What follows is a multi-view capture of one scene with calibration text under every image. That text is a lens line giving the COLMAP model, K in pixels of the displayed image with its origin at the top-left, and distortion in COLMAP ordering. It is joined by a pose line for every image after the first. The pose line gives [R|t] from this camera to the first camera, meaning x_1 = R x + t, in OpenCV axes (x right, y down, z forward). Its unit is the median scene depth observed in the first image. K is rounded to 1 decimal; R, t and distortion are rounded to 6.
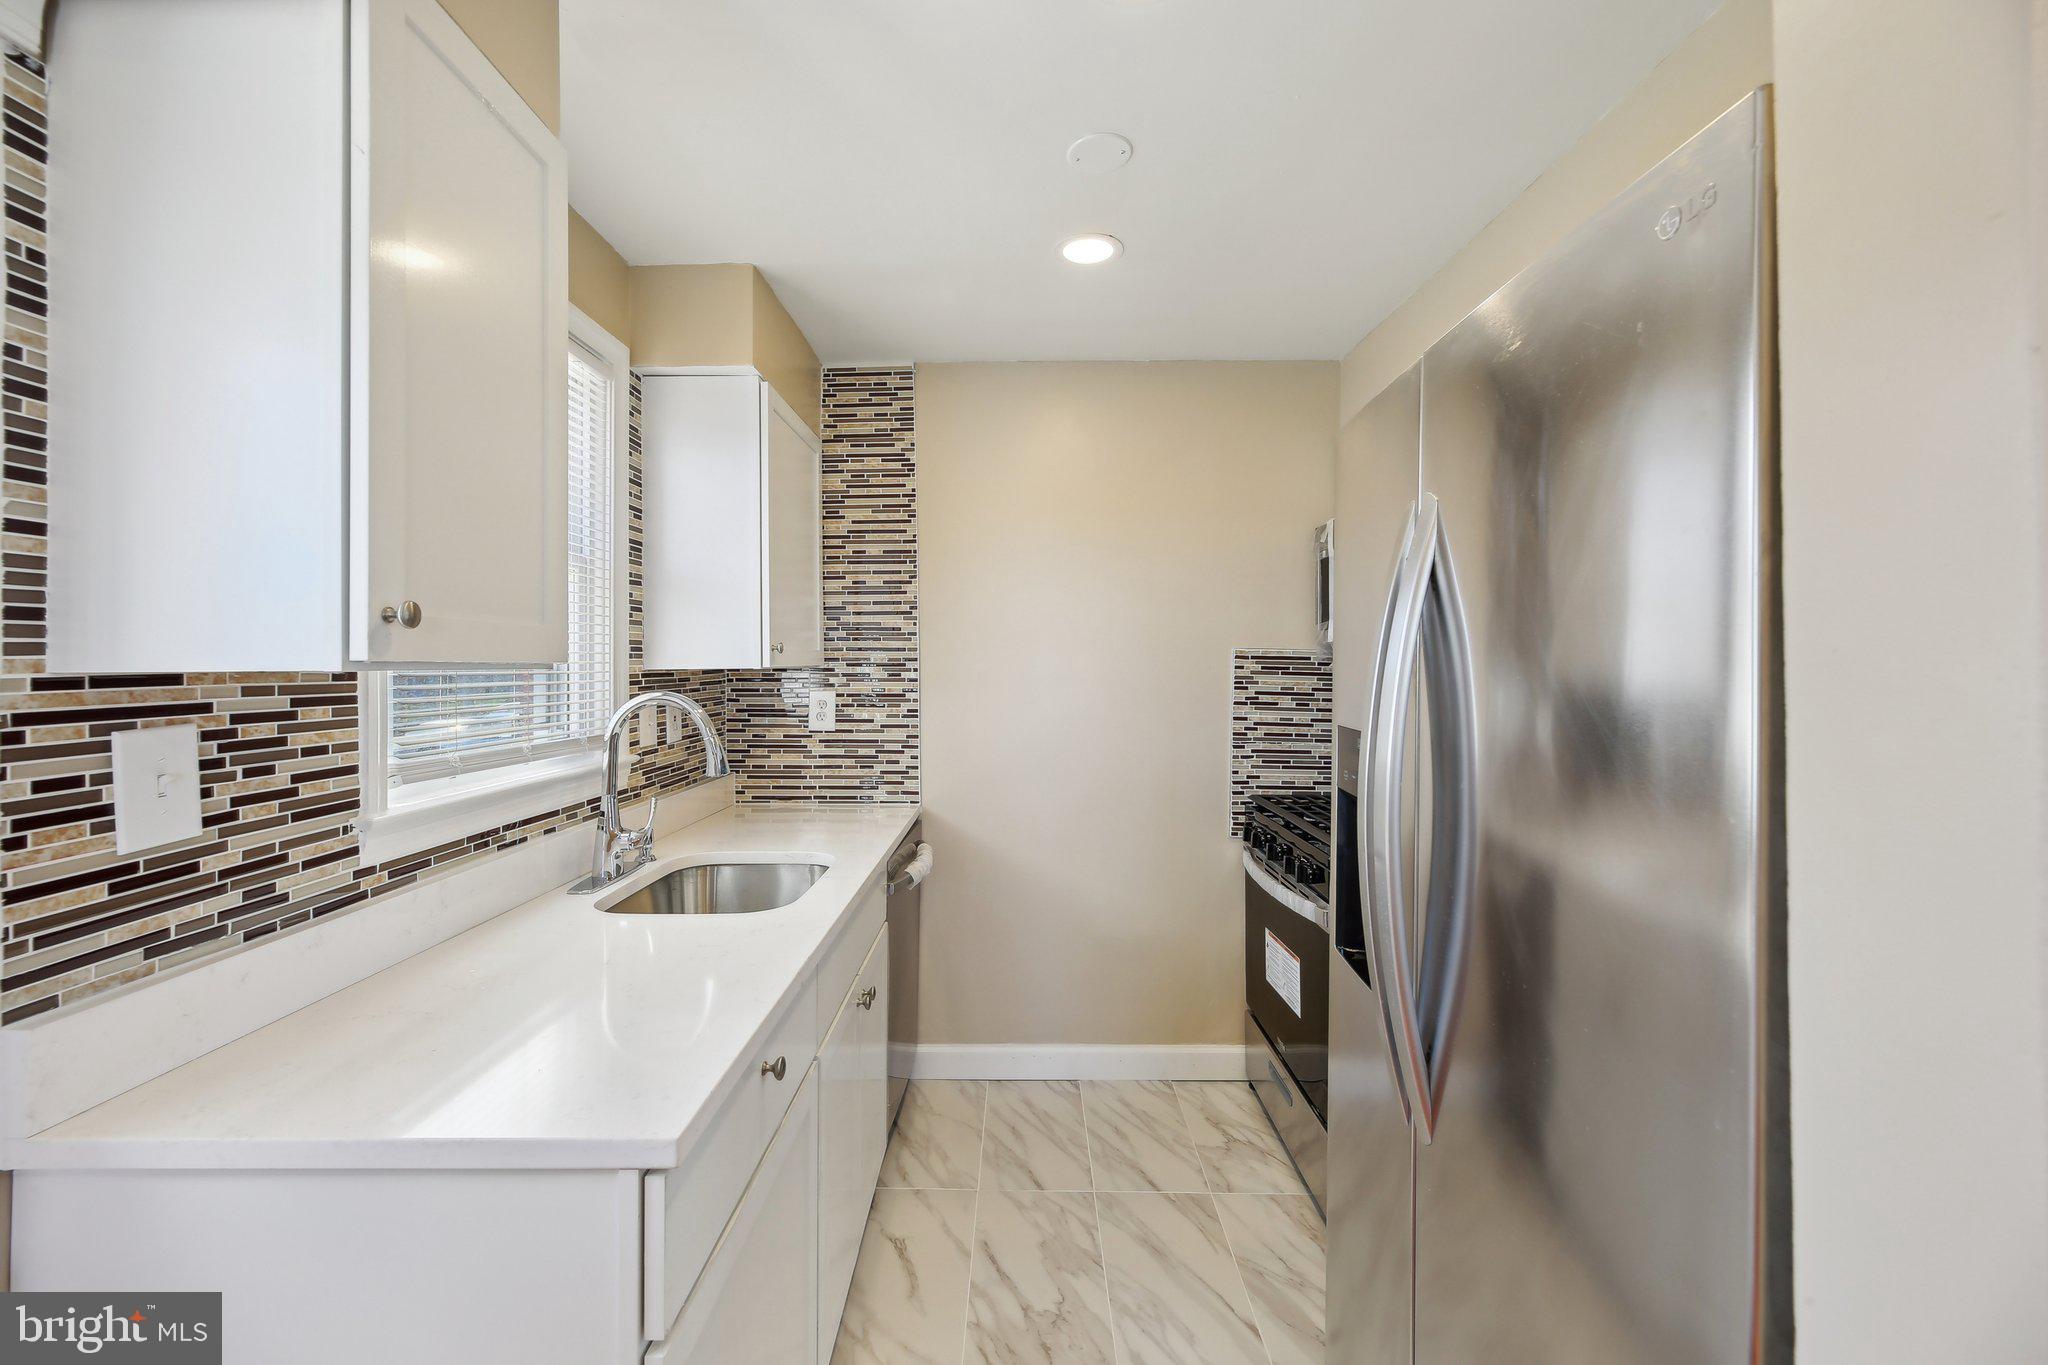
lens RADIAL K [[840.8, 0, 1026.4], [0, 840.8, 667.1], [0, 0, 1]] dist [0.001144, -0.000357]
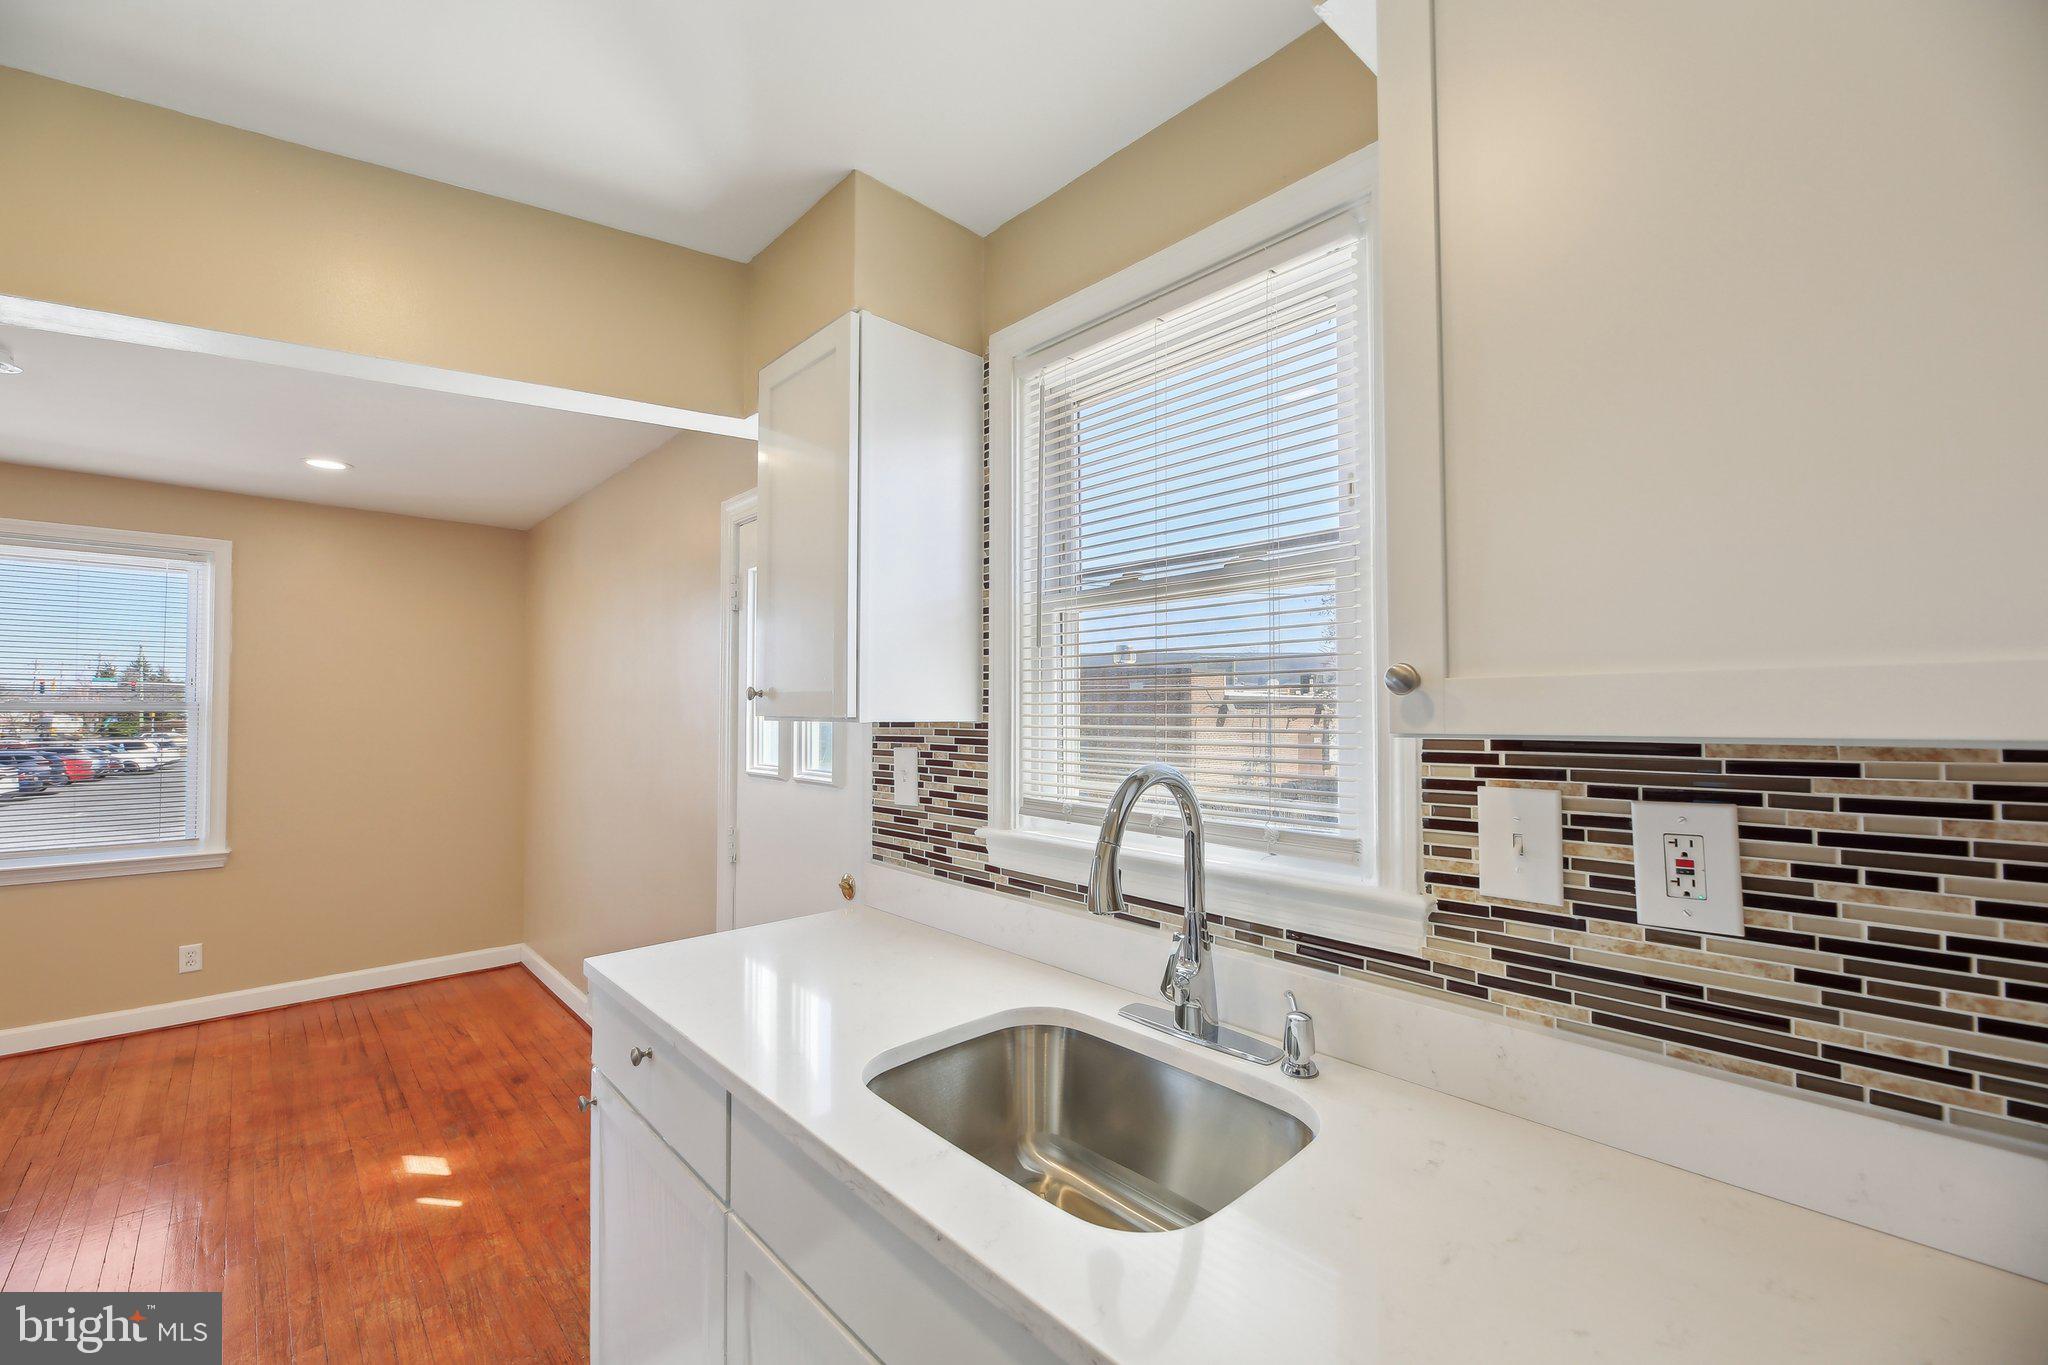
lens RADIAL K [[840.8, 0, 1014.6], [0, 840.8, 694.2], [0, 0, 1]] dist [0.001144, -0.000357]
pose [[-0.745441, -0.006758, -0.666537, 0.113962], [0.003279, 0.999899, -0.013806, -0.024357], [0.666563, -0.012477, -0.745344, 2.288379]]
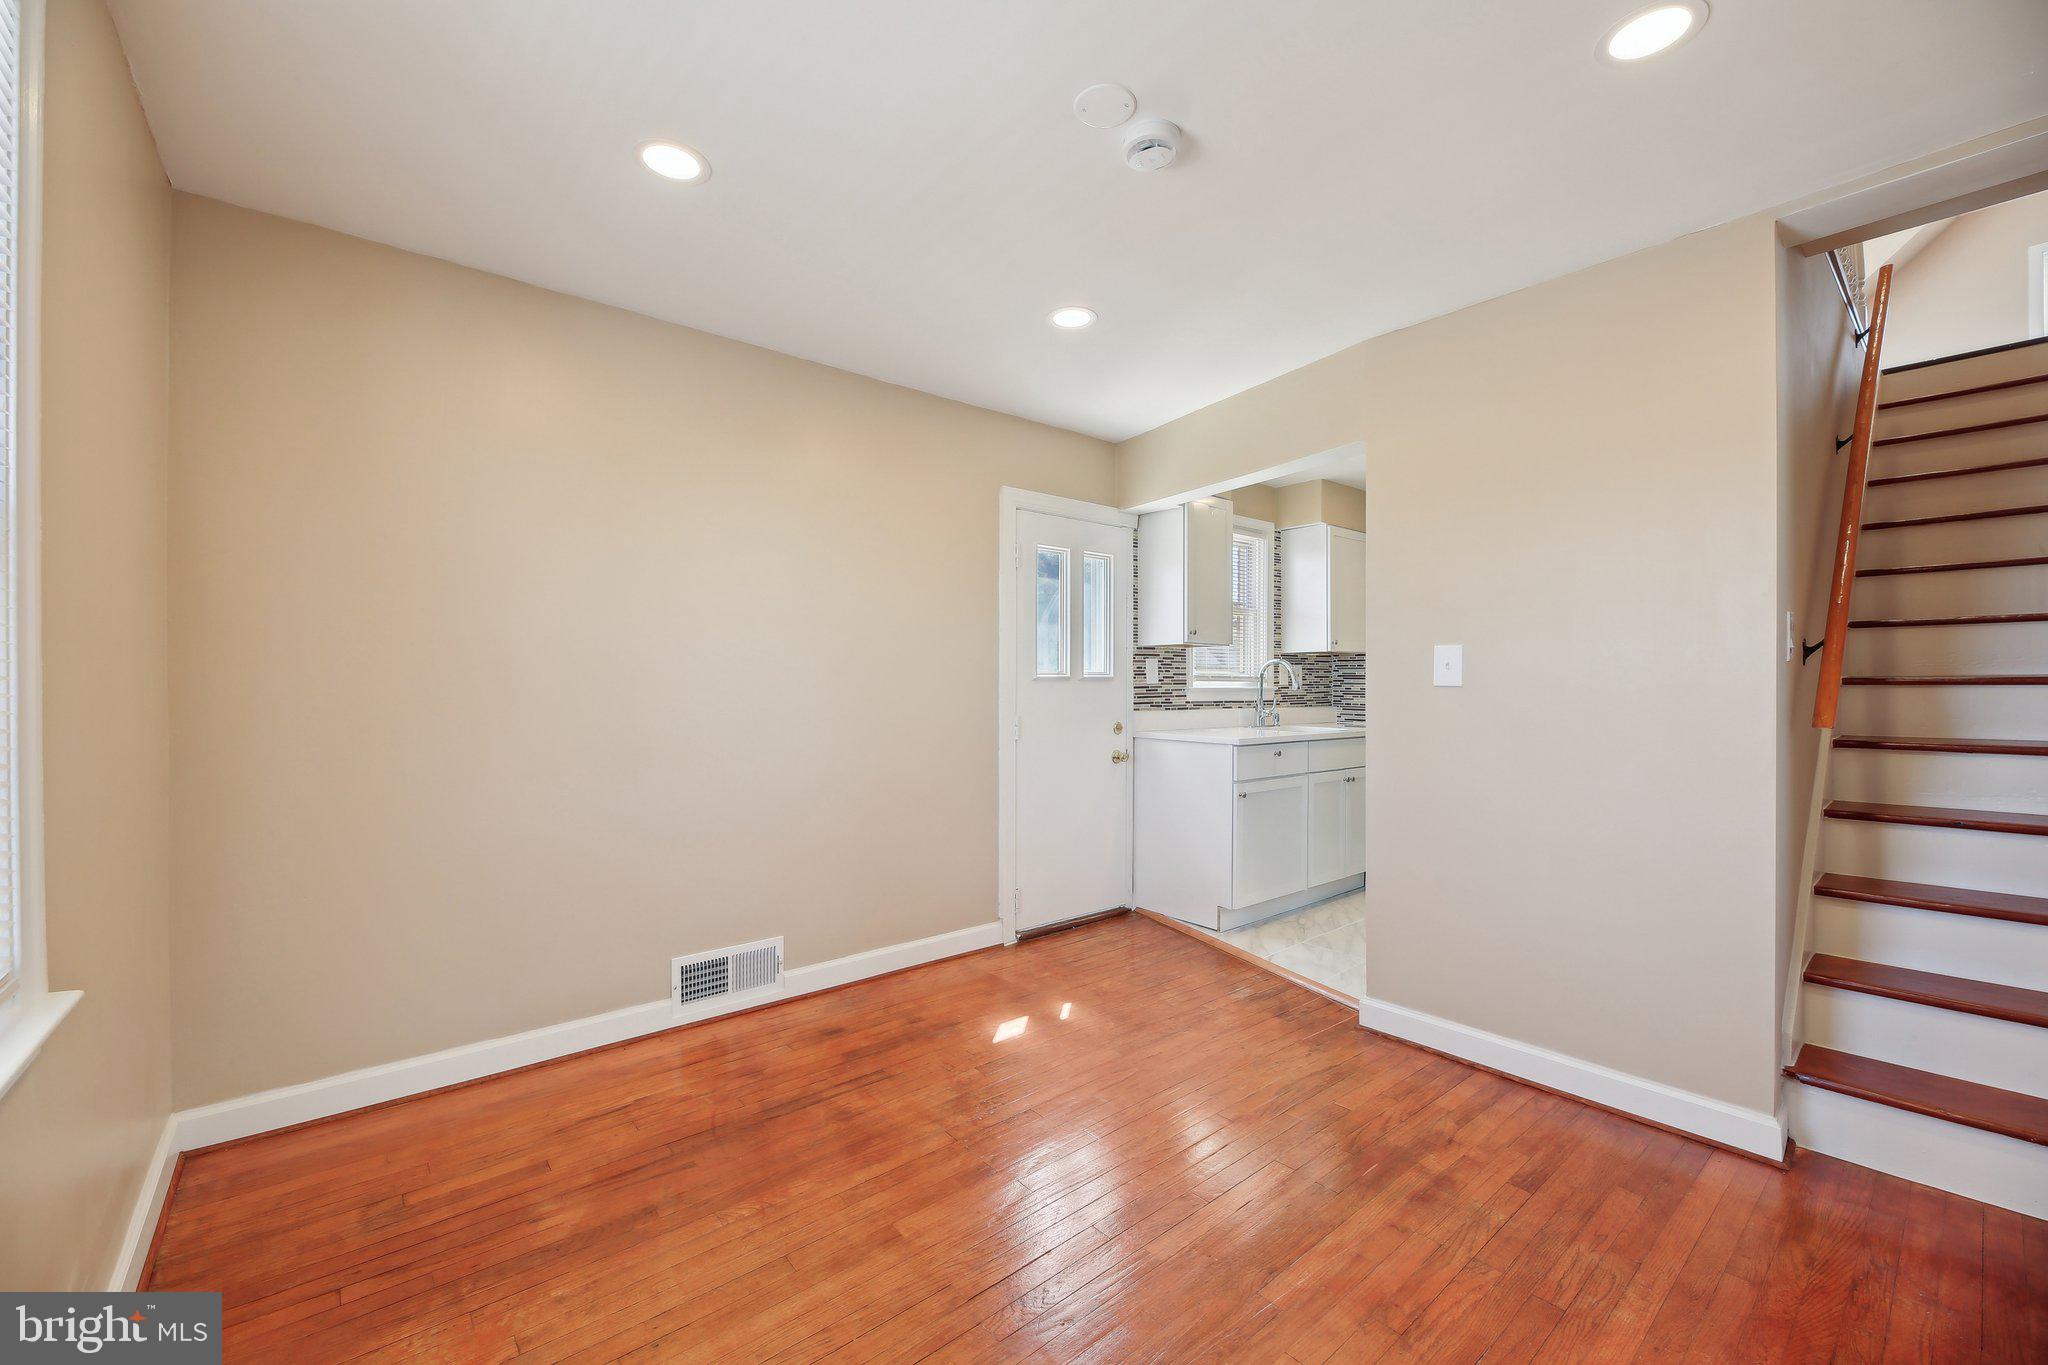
lens RADIAL K [[840.8, 0, 1008.0], [0, 840.8, 683.1], [0, 0, 1]] dist [0.001144, -0.000357]
pose [[0.636629, 0.001269, -0.771169, 1.764385], [-0.002872, 0.999996, -0.000725, 0.182795], [0.771165, 0.002677, 0.636630, -2.217907]]
